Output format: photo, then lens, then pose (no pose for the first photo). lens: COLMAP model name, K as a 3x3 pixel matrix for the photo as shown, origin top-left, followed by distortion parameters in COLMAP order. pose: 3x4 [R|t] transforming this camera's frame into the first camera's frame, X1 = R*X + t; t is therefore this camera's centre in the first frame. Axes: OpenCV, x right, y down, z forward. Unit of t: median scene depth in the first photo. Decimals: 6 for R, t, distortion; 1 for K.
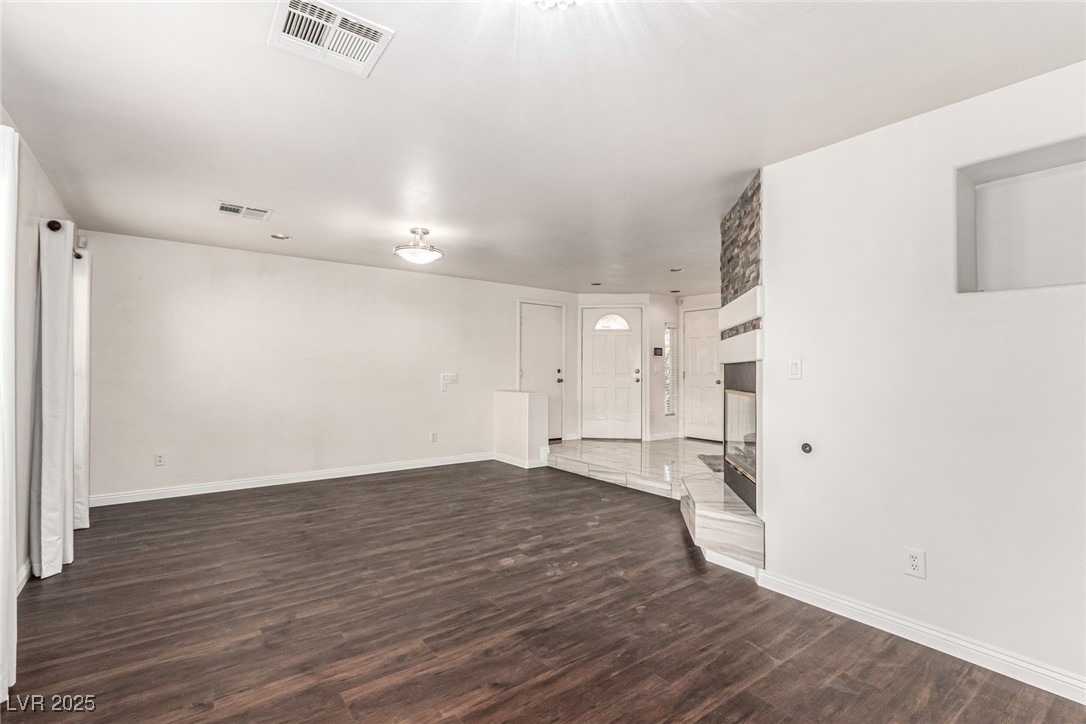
lens RADIAL K [[505.4, 0, 548.9], [0, 505.4, 369.4], [0, 0, 1]] dist [-0.000280, -0.000308]
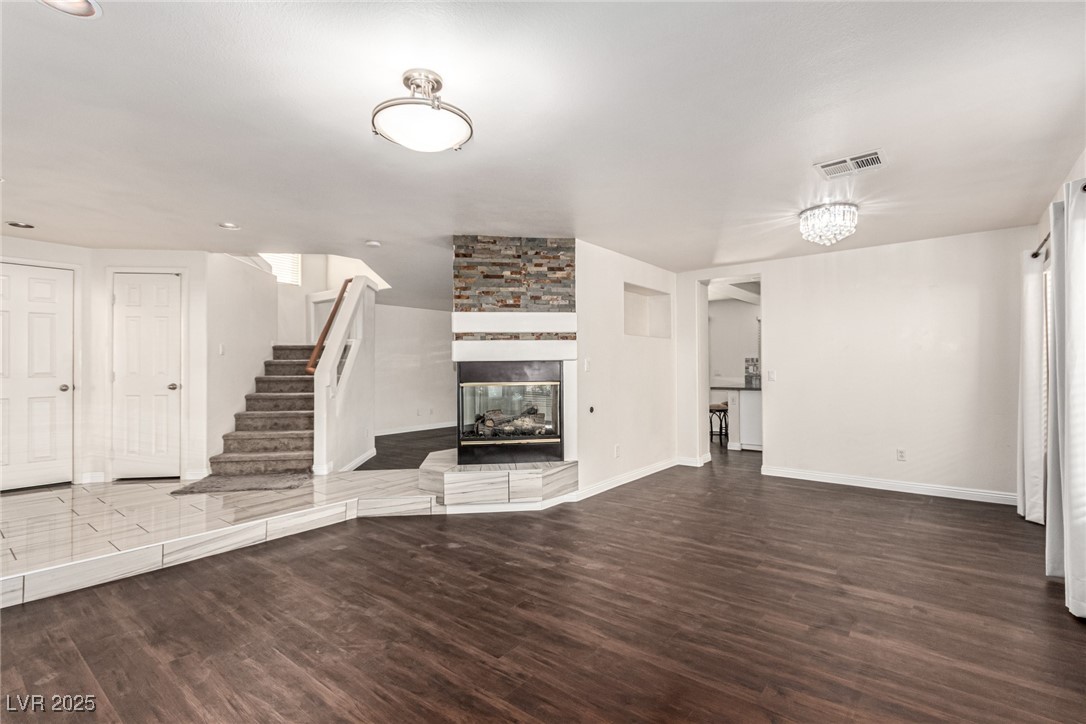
lens RADIAL K [[505.4, 0, 549.2], [0, 505.4, 360.4], [0, 0, 1]] dist [-0.000280, -0.000308]
pose [[-0.245350, 0.005584, 0.969418, -1.108296], [0.002340, 0.999984, -0.005168, -0.015951], [-0.969432, 0.001001, -0.245359, 1.444546]]
